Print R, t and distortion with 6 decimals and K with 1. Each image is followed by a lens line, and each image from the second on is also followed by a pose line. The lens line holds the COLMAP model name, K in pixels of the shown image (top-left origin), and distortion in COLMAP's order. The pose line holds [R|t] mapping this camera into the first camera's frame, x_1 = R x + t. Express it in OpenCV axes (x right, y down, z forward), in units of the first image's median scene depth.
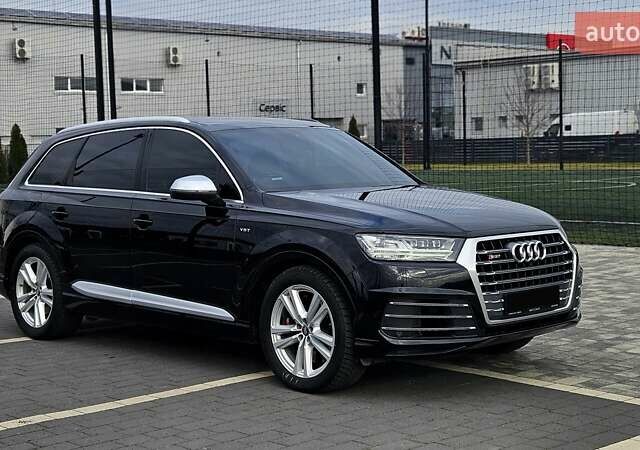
lens RADIAL K [[1074.9, 0, 315.5], [0, 1074.9, 227.1], [0, 0, 1]] dist [0.090805, 0.000000]
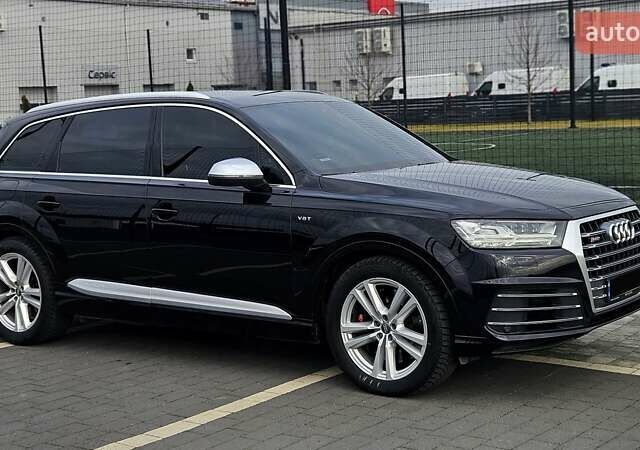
lens RADIAL K [[1074.9, 0, 316.2], [0, 1074.9, 220.9], [0, 0, 1]] dist [0.090805, 0.000000]
pose [[0.988004, -0.036445, 0.150067, -0.194246], [0.032530, 0.999065, 0.028465, -0.020777], [-0.150964, -0.023242, 0.988266, 0.114196]]
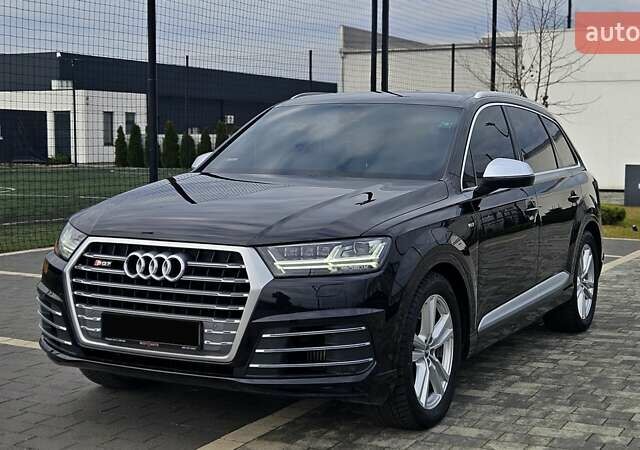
lens RADIAL K [[1014.0, 0, 318.2], [0, 1014.0, 227.5], [0, 0, 1]] dist [0.092790, 0.000000]
pose [[0.331132, 0.098614, -0.938417, 0.861342], [-0.078604, 0.993950, 0.076713, -0.064712], [0.940305, 0.048361, 0.336880, 0.834707]]
